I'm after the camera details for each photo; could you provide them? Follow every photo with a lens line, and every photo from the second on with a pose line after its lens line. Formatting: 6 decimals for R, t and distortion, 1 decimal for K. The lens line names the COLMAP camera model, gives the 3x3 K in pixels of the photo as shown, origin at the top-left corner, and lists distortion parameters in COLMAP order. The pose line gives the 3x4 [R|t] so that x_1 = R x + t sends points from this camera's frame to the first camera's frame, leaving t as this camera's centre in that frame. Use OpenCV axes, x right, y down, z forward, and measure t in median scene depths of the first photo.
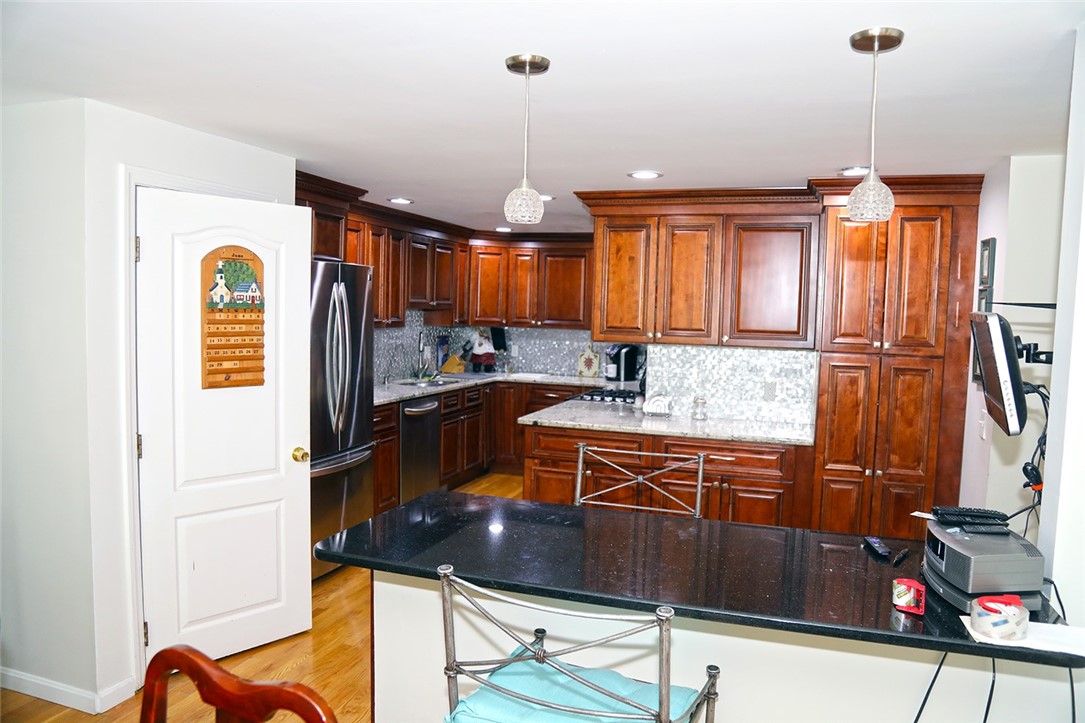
lens RADIAL K [[768.4, 0, 547.5], [0, 768.4, 364.0], [0, 0, 1]] dist [-0.114451, 0.073124]
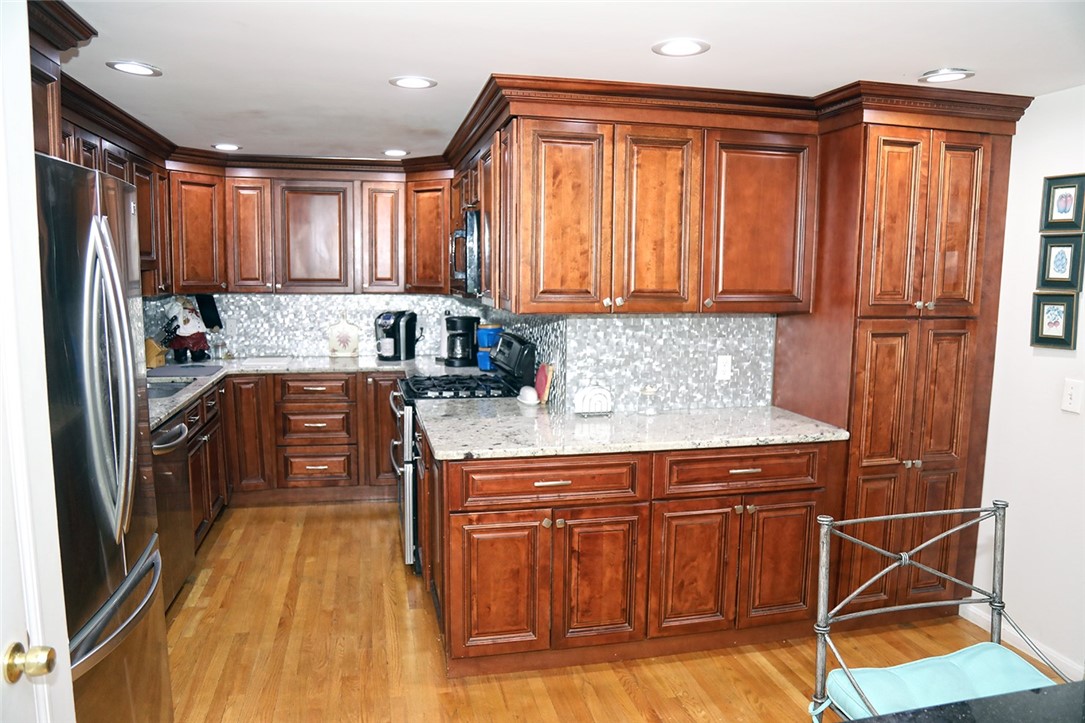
lens RADIAL K [[768.4, 0, 541.4], [0, 768.4, 361.5], [0, 0, 1]] dist [-0.114451, 0.073124]
pose [[0.850515, -0.079864, 0.519851, -0.268360], [0.049295, 0.996158, 0.072388, -0.036320], [-0.523635, -0.035941, 0.851184, 0.451140]]
